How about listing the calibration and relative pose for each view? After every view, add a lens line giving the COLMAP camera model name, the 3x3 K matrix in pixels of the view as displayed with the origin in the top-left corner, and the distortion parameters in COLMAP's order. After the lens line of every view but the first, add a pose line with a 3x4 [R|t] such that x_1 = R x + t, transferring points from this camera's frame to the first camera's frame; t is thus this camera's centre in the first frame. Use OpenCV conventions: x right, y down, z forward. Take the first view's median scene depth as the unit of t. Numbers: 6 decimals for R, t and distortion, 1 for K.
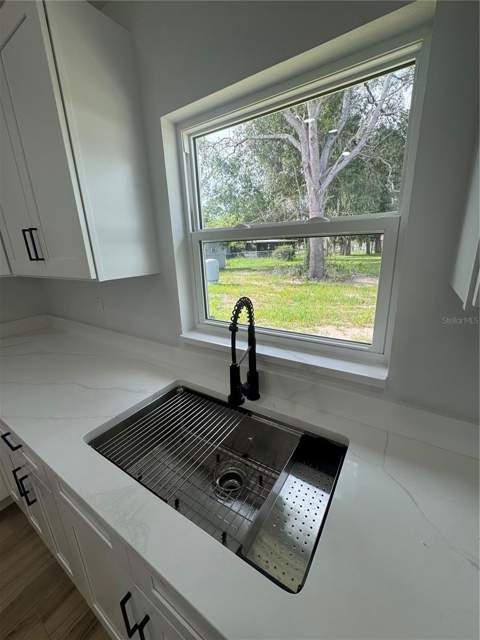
lens RADIAL K [[254.2, 0, 241.2], [0, 254.2, 316.3], [0, 0, 1]] dist [-0.004986, 0.001345]
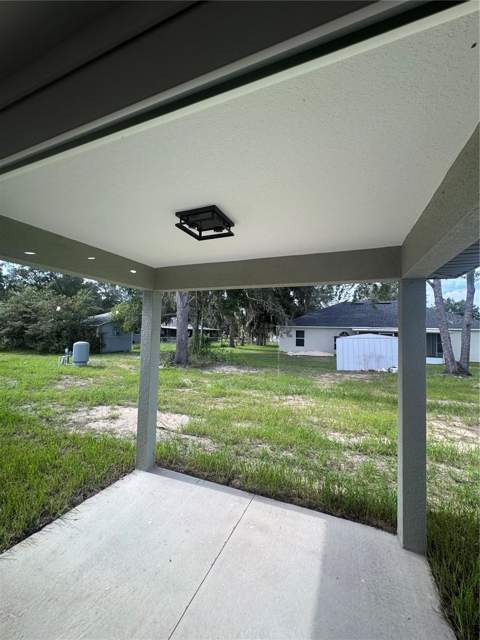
lens RADIAL K [[254.2, 0, 238.7], [0, 254.2, 319.9], [0, 0, 1]] dist [-0.004986, 0.001345]
pose [[0.982666, 0.075343, 0.169384, 3.132314], [-0.018549, 0.949062, -0.314543, 0.097158], [-0.184454, 0.305949, 0.934009, -1.354470]]
